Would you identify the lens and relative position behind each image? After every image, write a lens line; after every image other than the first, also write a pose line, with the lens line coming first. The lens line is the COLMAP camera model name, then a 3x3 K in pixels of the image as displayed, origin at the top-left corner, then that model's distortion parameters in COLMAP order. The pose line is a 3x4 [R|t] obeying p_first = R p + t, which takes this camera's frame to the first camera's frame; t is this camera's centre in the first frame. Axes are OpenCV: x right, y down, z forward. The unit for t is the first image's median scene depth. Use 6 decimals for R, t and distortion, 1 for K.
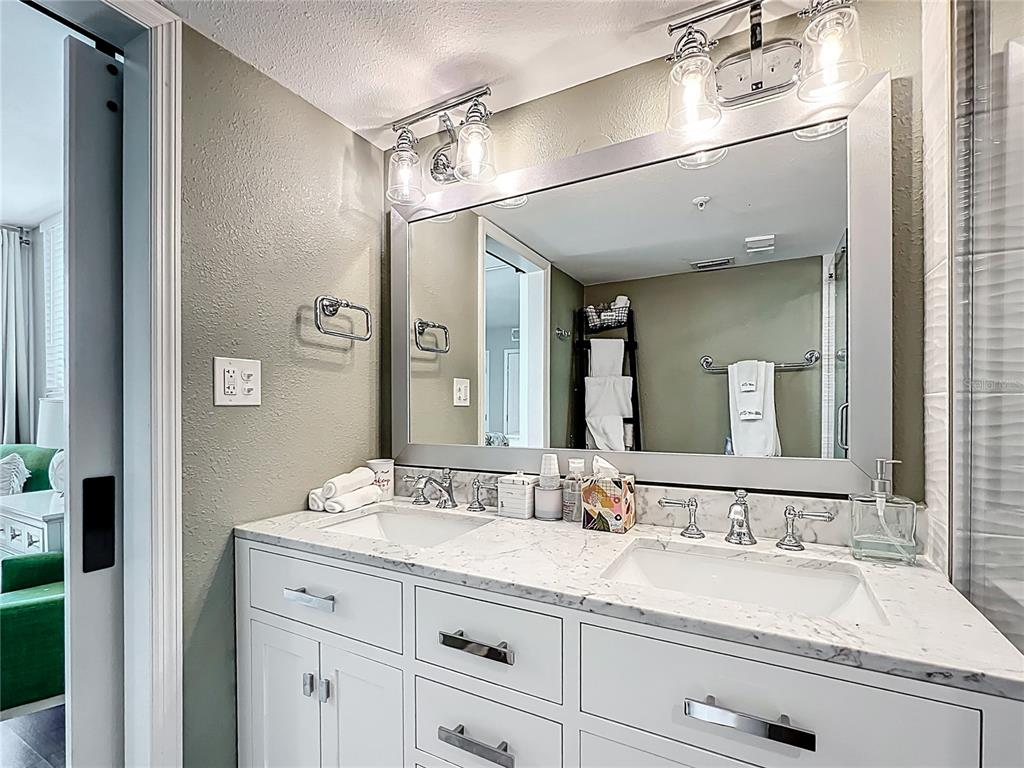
lens RADIAL K [[452.6, 0, 512.0], [0, 452.6, 384.0], [0, 0, 1]] dist [0.000020, 0.000115]
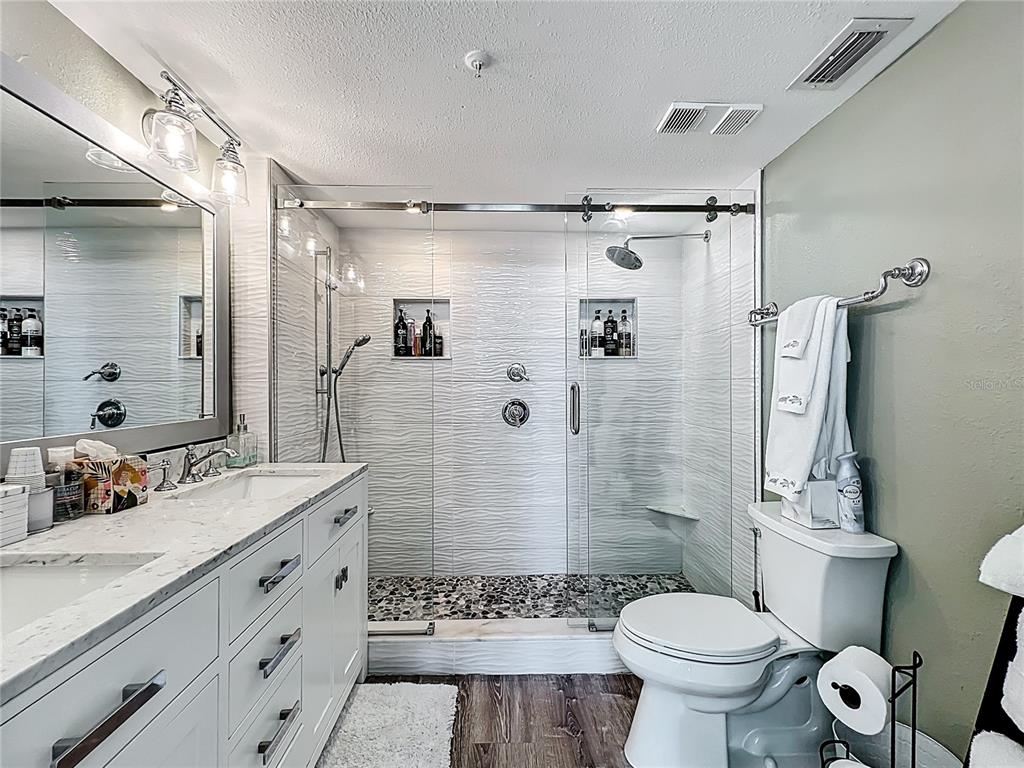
lens RADIAL K [[452.6, 0, 512.0], [0, 452.6, 384.0], [0, 0, 1]] dist [0.000020, 0.000115]
pose [[-0.509142, 0.009053, 0.860635, -1.075953], [-0.039399, 0.998651, -0.033813, 0.056638], [-0.859780, -0.051124, -0.508099, 0.806473]]
